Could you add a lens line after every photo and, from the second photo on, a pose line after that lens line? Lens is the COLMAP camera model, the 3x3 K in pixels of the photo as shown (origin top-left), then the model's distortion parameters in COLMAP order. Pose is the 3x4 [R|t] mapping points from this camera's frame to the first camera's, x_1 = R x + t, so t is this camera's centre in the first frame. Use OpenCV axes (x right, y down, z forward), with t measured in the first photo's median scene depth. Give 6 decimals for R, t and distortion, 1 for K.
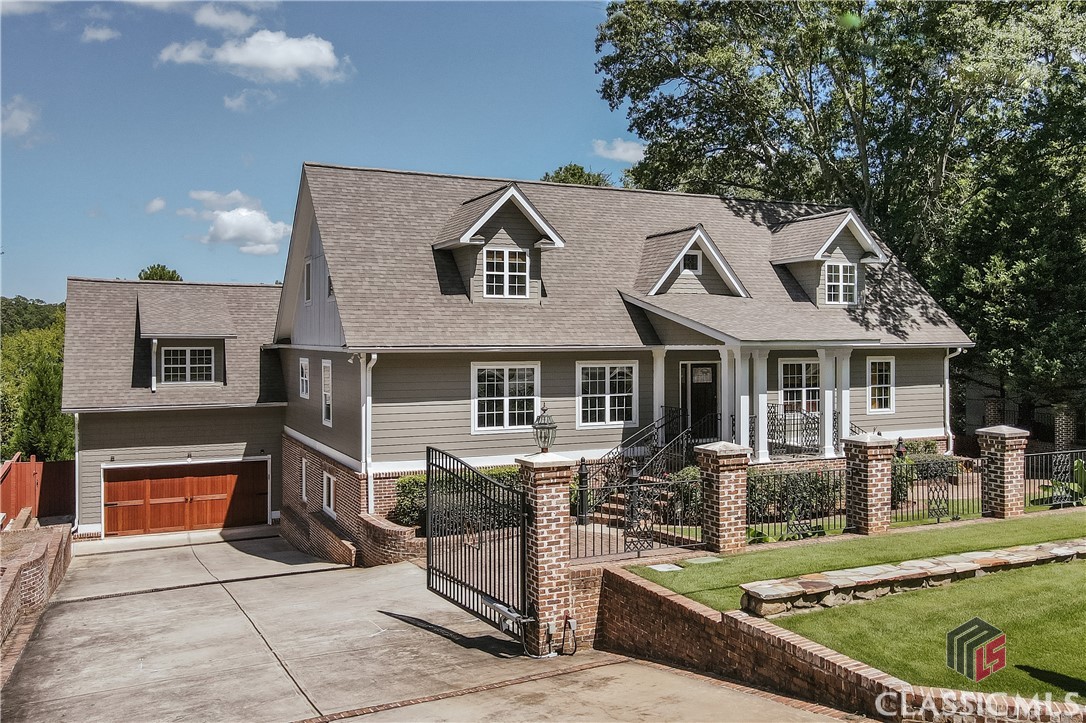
lens RADIAL K [[911.7, 0, 541.6], [0, 911.7, 340.8], [0, 0, 1]] dist [0.005743, 0.005433]
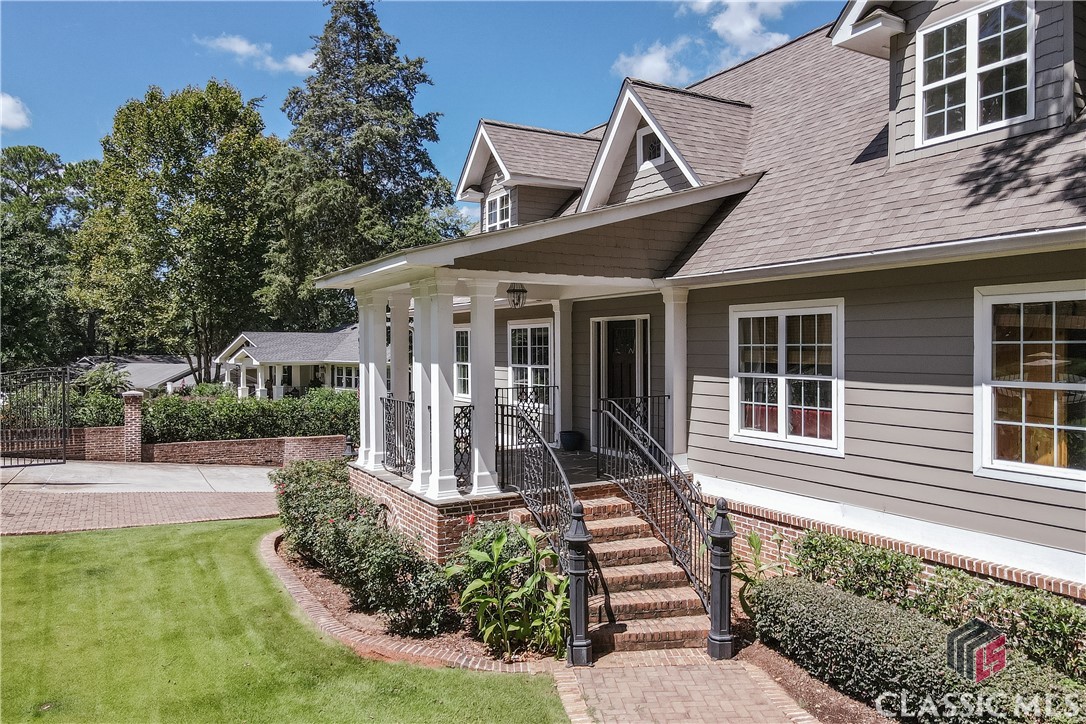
lens RADIAL K [[795.0, 0, 548.2], [0, 795.0, 361.3], [0, 0, 1]] dist [0.001821, 0.007055]
pose [[0.067448, 0.022308, -0.997473, 0.708902], [0.006612, 0.999718, 0.022805, 0.040391], [0.997701, -0.008133, 0.067281, 0.961105]]
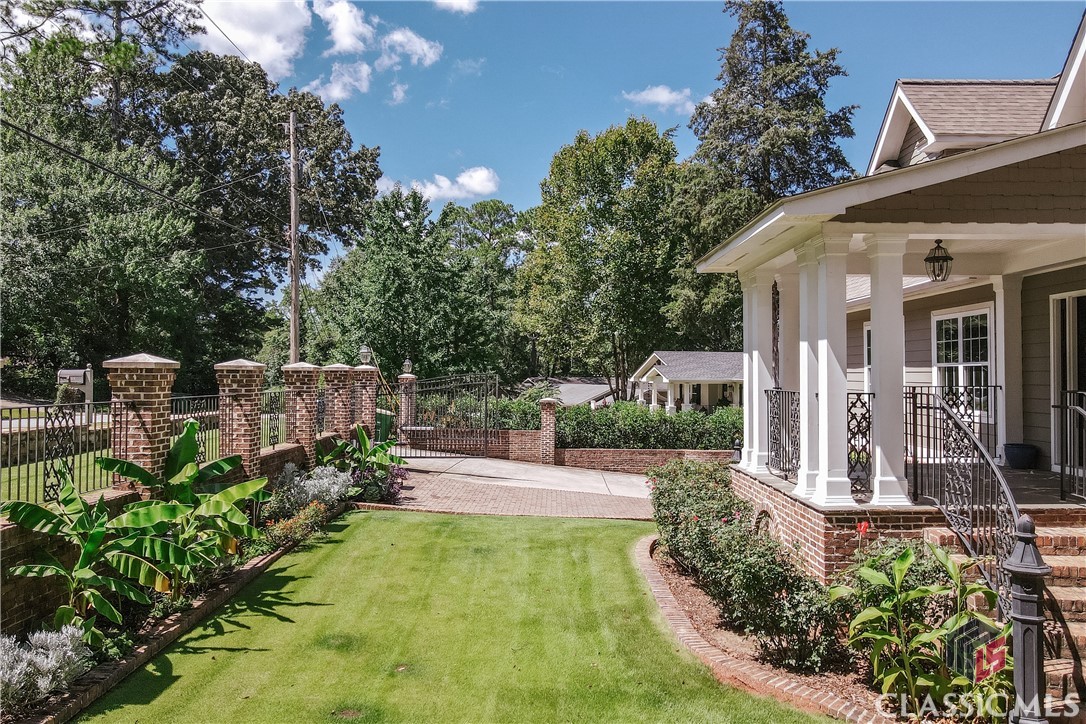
lens RADIAL K [[795.0, 0, 548.2], [0, 795.0, 361.3], [0, 0, 1]] dist [0.001821, 0.007055]
pose [[-0.432538, -0.015238, -0.901487, 0.650061], [0.003401, 0.999822, -0.018532, 0.065281], [0.901609, -0.011082, -0.432410, 0.970841]]
